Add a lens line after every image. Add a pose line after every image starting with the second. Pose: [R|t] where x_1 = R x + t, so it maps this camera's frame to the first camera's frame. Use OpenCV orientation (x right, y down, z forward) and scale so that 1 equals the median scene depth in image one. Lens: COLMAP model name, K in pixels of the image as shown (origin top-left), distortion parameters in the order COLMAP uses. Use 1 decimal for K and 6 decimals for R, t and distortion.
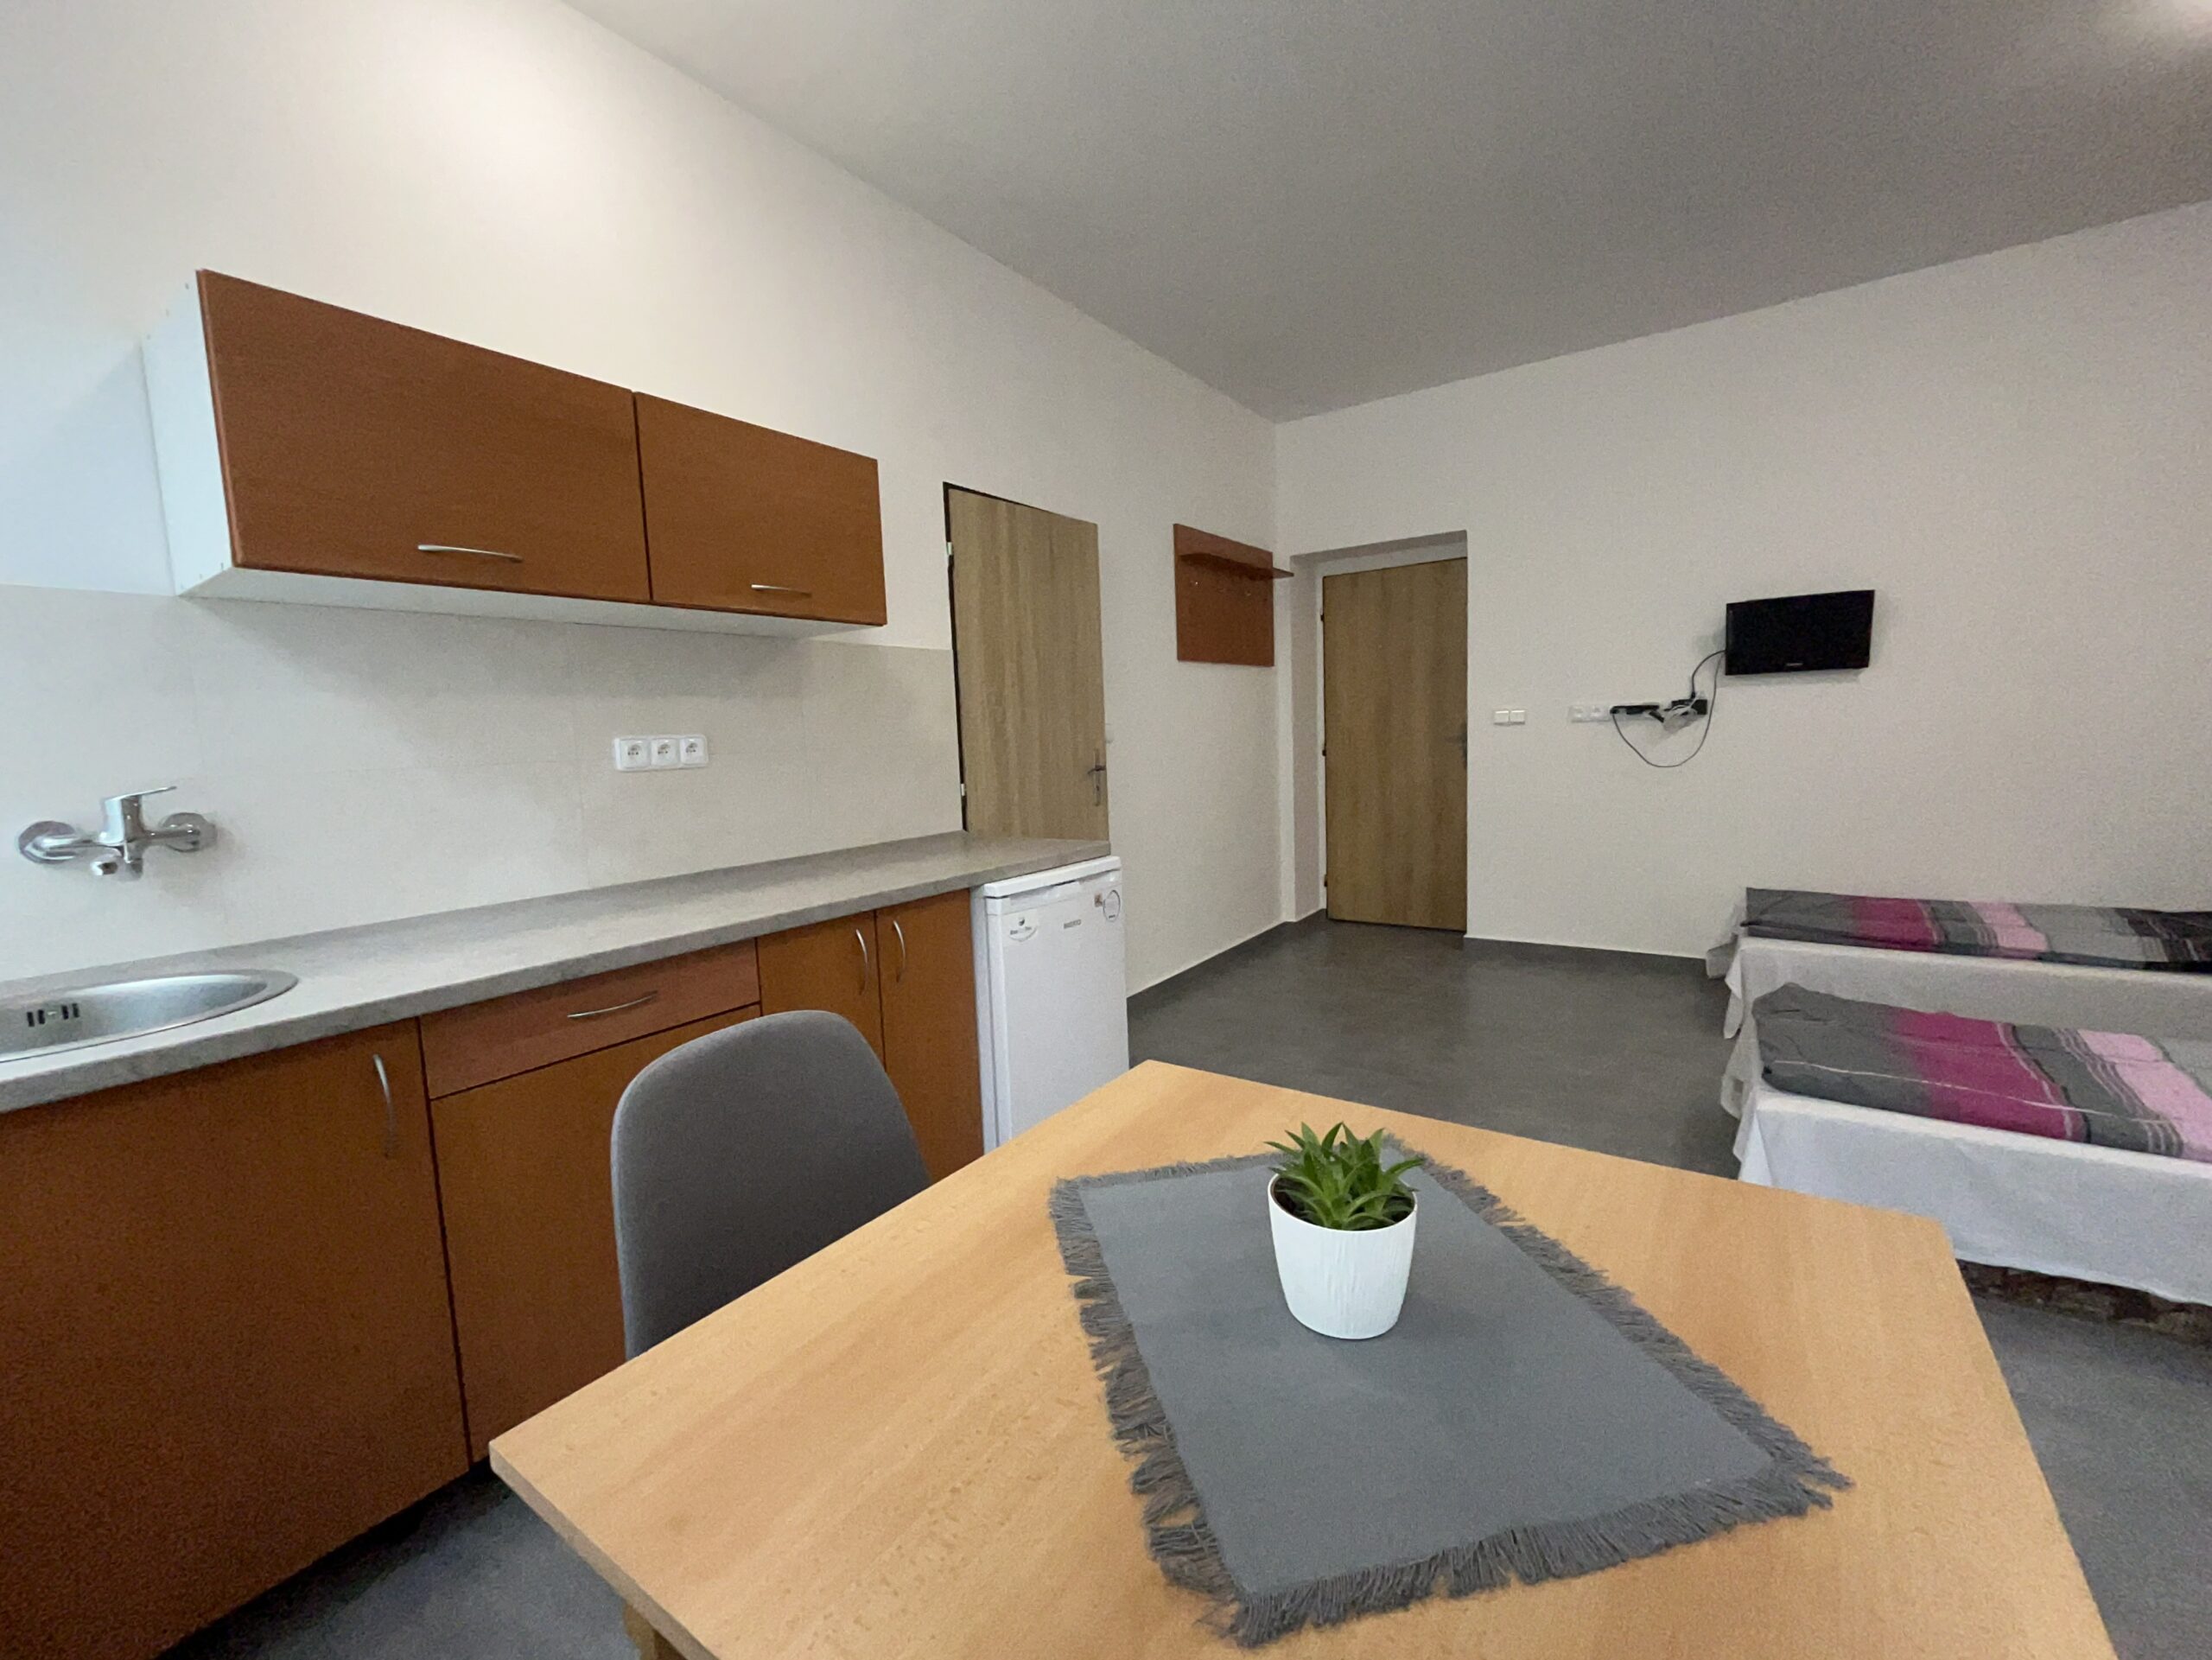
lens RADIAL K [[913.1, 0, 1106.0], [0, 913.1, 830.0], [0, 0, 1]] dist [-0.000087, 0.000455]
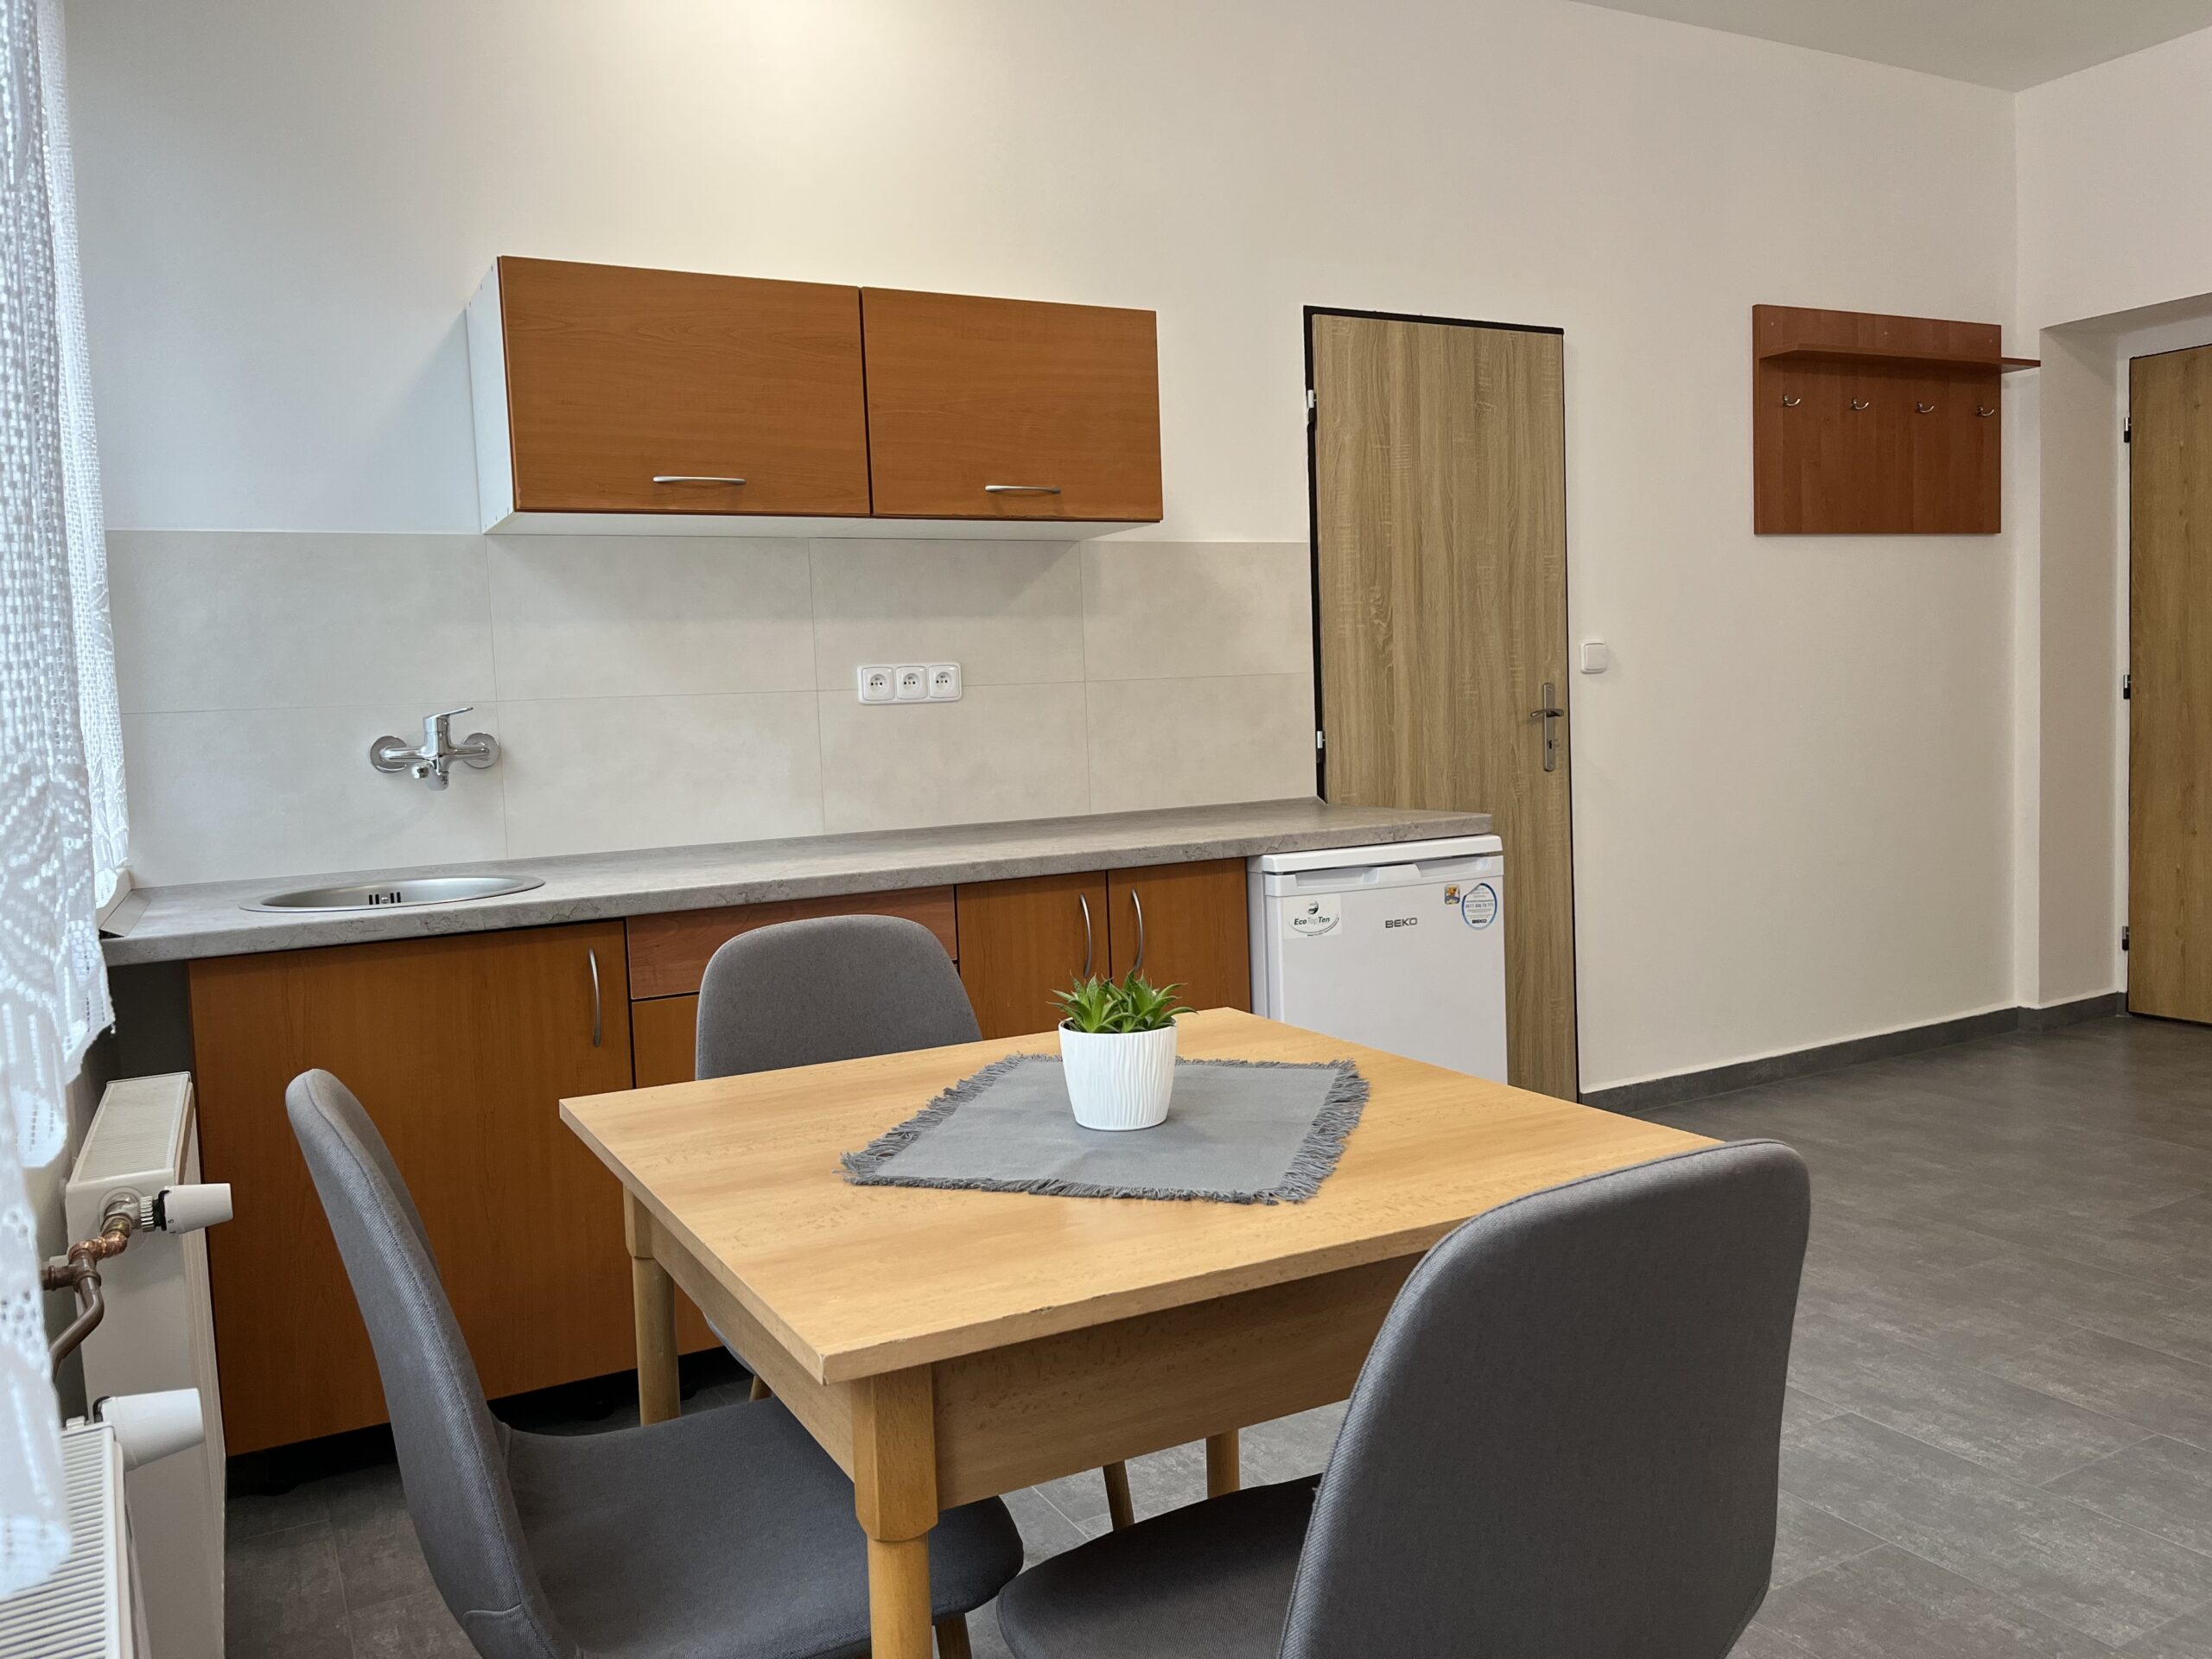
lens RADIAL K [[1672.4, 0, 1106.0], [0, 1672.4, 829.5], [0, 0, 1]] dist [0.086584, -0.146826]
pose [[0.892179, 0.036644, -0.450192, 0.341961], [-0.041466, 0.999140, -0.000851, 0.040100], [0.449774, 0.019427, 0.892931, -0.276641]]
